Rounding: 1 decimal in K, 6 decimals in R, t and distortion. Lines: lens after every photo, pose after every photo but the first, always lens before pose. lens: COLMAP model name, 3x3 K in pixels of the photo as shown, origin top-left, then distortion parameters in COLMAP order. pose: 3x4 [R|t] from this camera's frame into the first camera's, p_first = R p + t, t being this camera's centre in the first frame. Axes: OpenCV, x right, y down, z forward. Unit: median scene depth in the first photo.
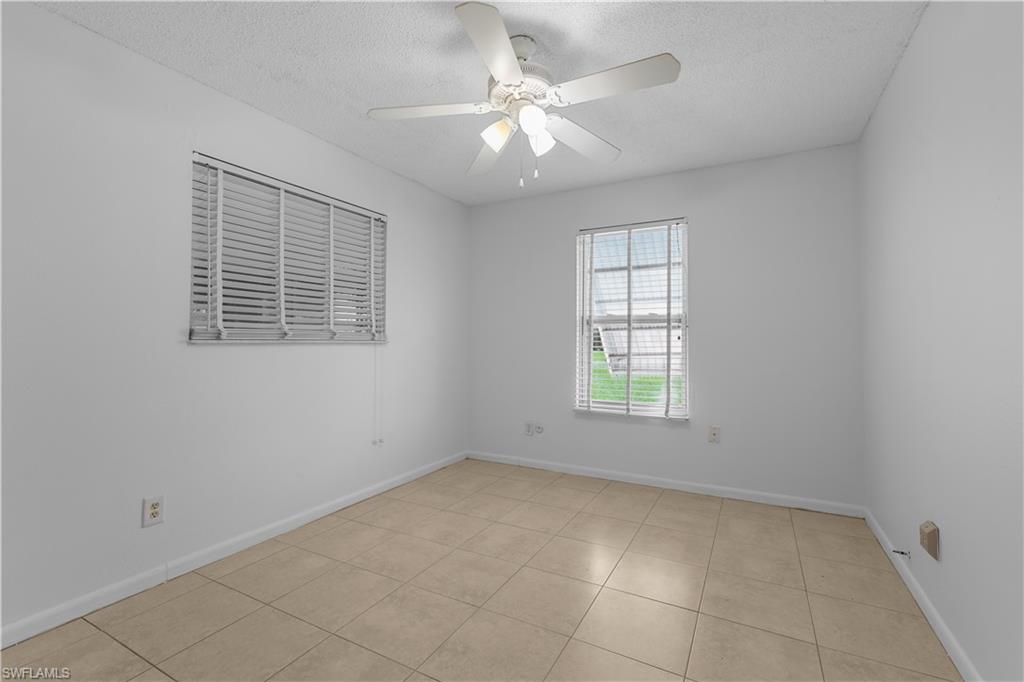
lens RADIAL K [[453.0, 0, 521.7], [0, 453.0, 335.3], [0, 0, 1]] dist [0.009874, -0.001532]
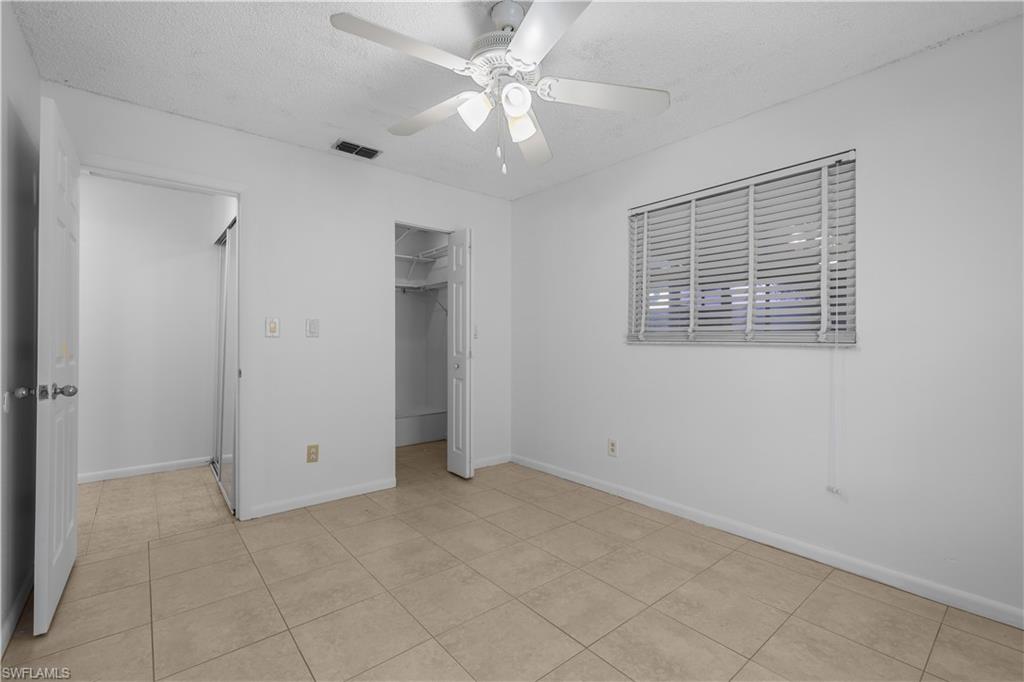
lens RADIAL K [[453.0, 0, 517.1], [0, 453.0, 351.2], [0, 0, 1]] dist [0.009874, -0.001532]
pose [[-0.385047, 0.008381, -0.922859, 0.636251], [-0.002771, 0.999944, 0.010237, 0.025020], [0.922893, 0.006499, -0.385002, 1.050307]]
